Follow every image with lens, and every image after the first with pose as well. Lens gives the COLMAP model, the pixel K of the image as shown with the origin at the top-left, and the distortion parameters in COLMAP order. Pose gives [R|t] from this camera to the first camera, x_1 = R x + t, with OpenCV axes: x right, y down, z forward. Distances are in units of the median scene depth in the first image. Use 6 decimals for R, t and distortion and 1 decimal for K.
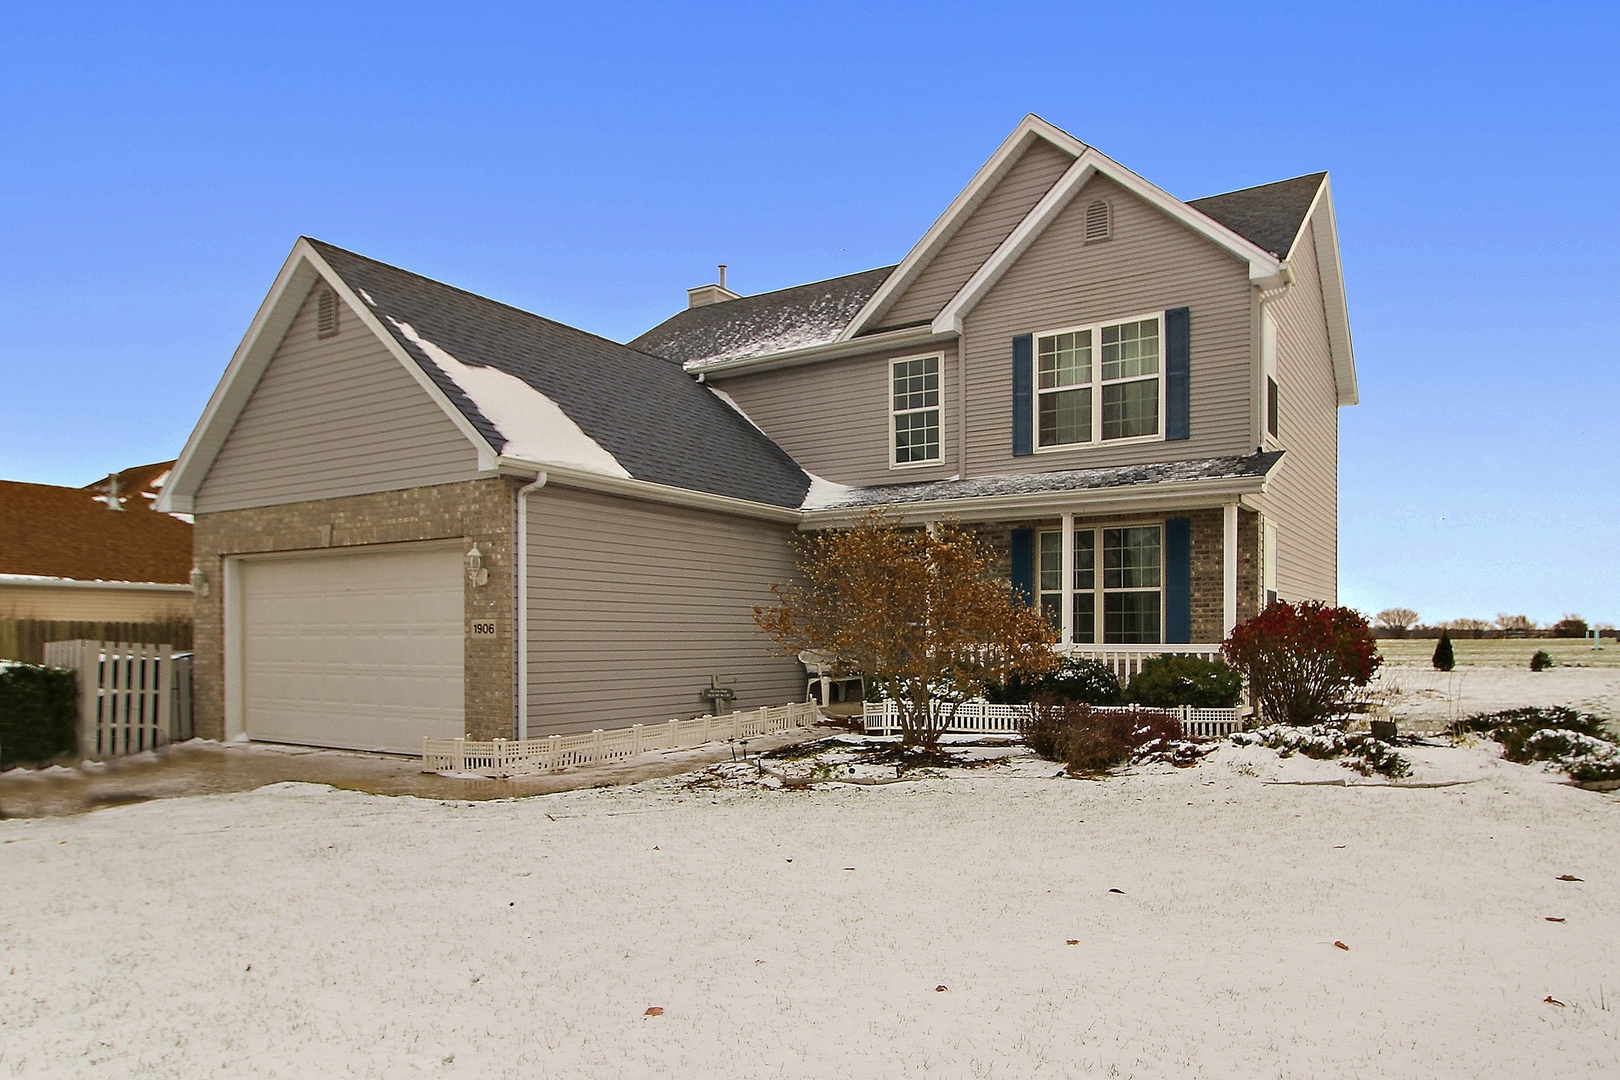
lens RADIAL K [[900.7, 0, 810.2], [0, 900.7, 547.5], [0, 0, 1]] dist [0.001350, -0.000546]
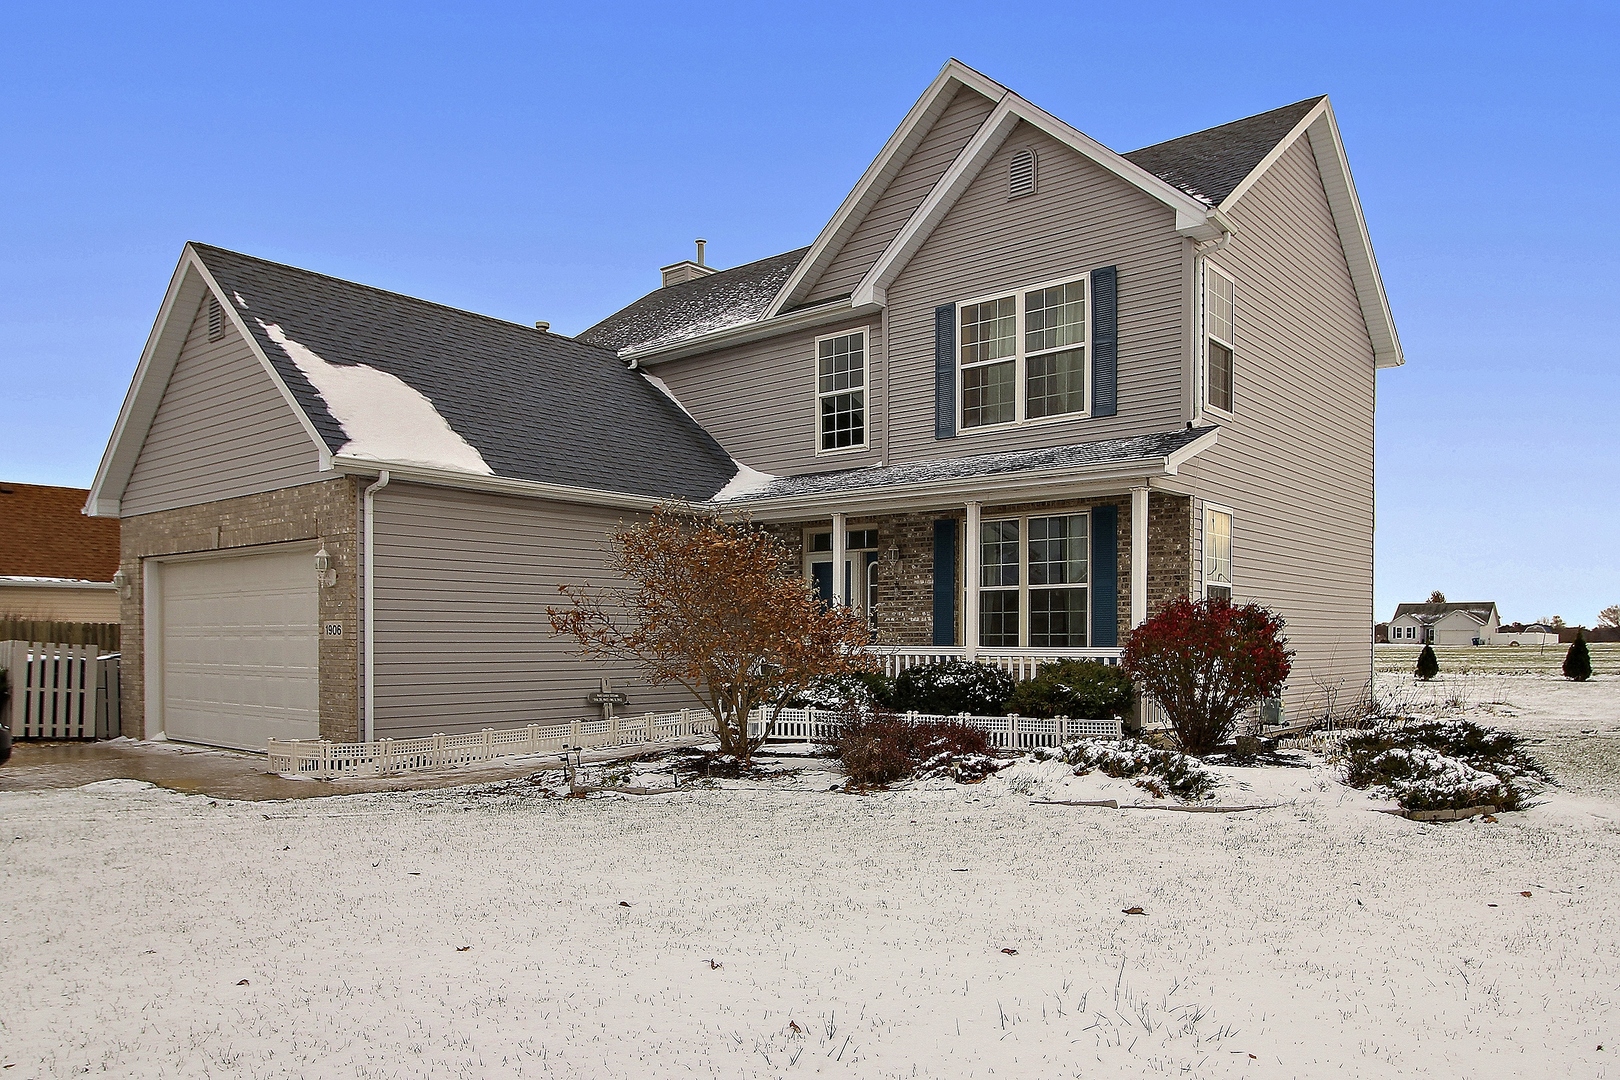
lens RADIAL K [[995.2, 0, 810.0], [0, 995.2, 540.0], [0, 0, 1]] dist [0.004089, 0.000433]
pose [[0.989588, -0.012630, -0.143372, 0.266212], [0.012784, 0.999918, 0.000155, -0.002032], [0.143358, -0.001987, 0.989669, -0.009188]]
